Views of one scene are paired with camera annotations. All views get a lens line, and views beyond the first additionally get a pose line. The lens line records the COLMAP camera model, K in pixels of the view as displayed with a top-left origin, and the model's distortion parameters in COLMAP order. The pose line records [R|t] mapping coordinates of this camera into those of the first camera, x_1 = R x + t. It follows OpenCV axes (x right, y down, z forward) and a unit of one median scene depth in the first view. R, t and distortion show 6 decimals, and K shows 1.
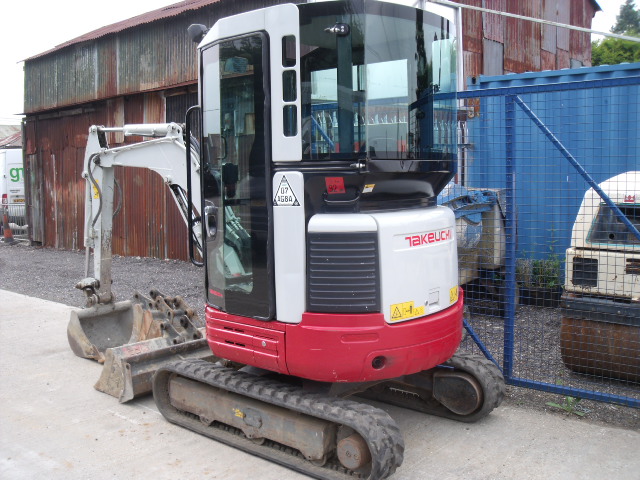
lens RADIAL K [[688.5, 0, 320.0], [0, 688.5, 240.0], [0, 0, 1]] dist [-0.227556, 0.259231]
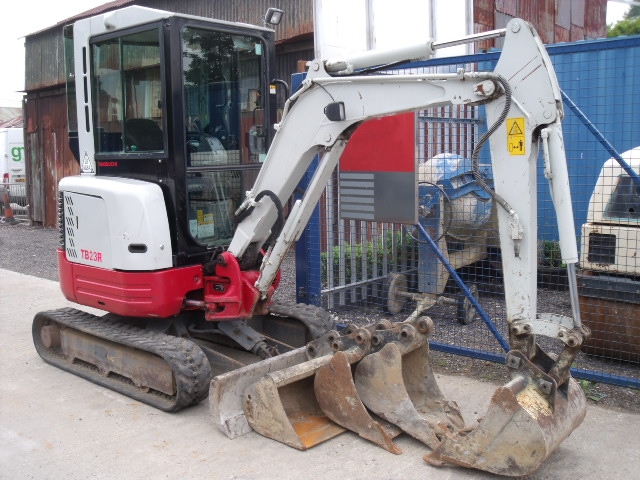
lens RADIAL K [[688.5, 0, 320.0], [0, 688.5, 240.0], [0, 0, 1]] dist [-0.227556, 0.259231]
pose [[0.999899, 0.008847, -0.011137, 0.009347], [-0.008637, 0.999787, 0.018728, 0.021354], [0.011300, -0.018630, 0.999763, 0.056094]]
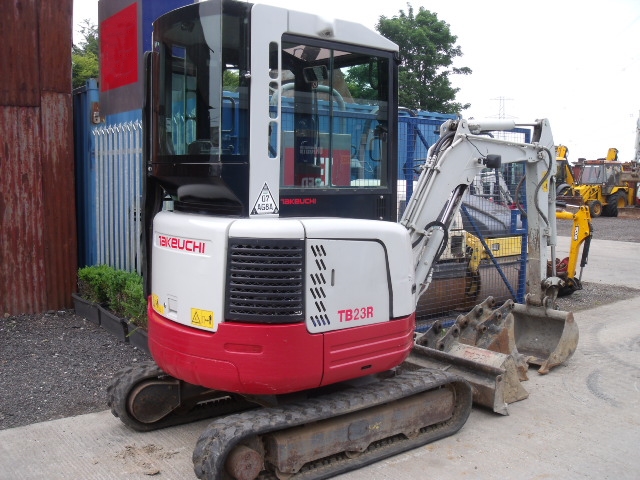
lens RADIAL K [[688.5, 0, 320.0], [0, 688.5, 240.0], [0, 0, 1]] dist [-0.227556, 0.259231]
pose [[0.200005, -0.066923, 0.977507, -1.033601], [0.094655, 0.994318, 0.048707, -0.057630], [-0.975212, 0.082785, 0.205203, 0.830373]]
